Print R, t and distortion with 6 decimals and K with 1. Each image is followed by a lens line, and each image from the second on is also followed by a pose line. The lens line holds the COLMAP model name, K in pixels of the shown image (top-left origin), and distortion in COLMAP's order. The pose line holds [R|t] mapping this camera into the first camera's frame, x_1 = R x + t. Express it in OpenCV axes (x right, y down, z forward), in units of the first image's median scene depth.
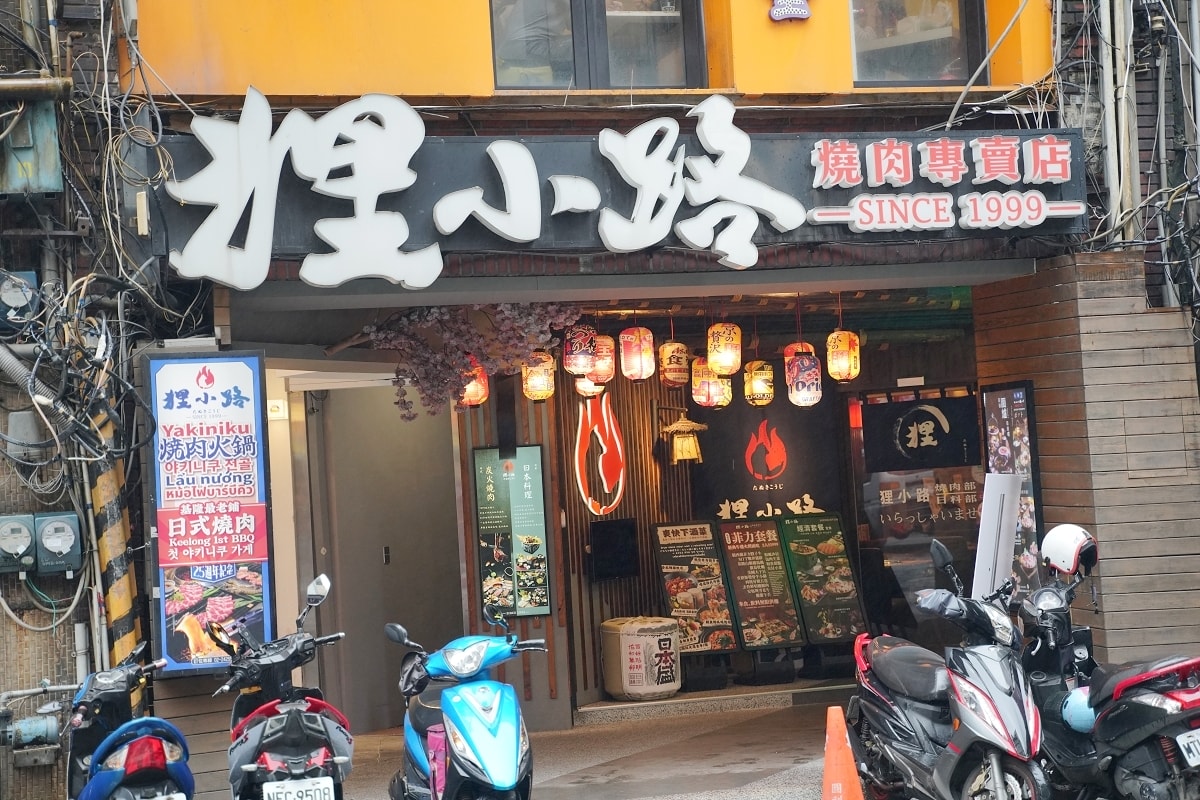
lens RADIAL K [[2157.9, 0, 595.3], [0, 2157.9, 401.3], [0, 0, 1]] dist [0.180182, 0.000000]
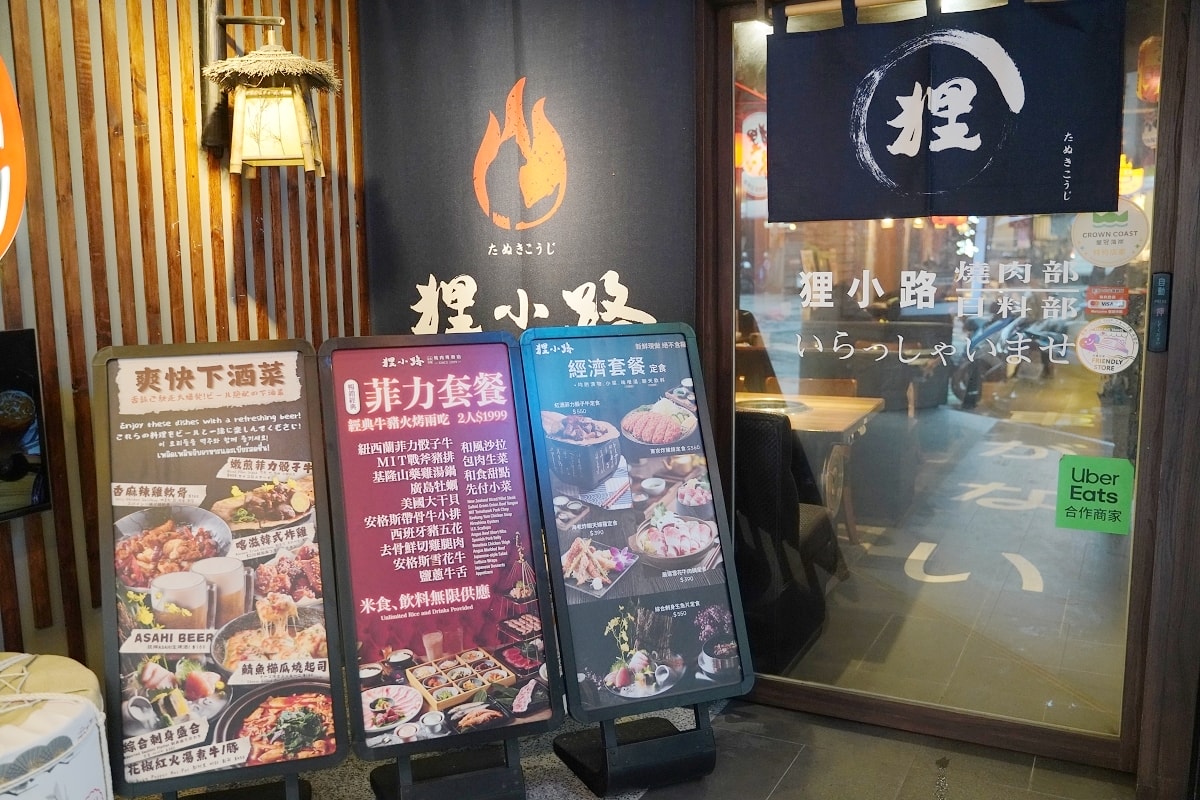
lens RADIAL K [[1045.9, 0, 604.4], [0, 1045.9, 408.0], [0, 0, 1]] dist [-0.041486, -0.000187]
pose [[0.998902, 0.043528, 0.017327, 0.098079], [-0.046028, 0.980777, 0.189624, 0.032705], [-0.008740, -0.190213, 0.981704, 0.843054]]
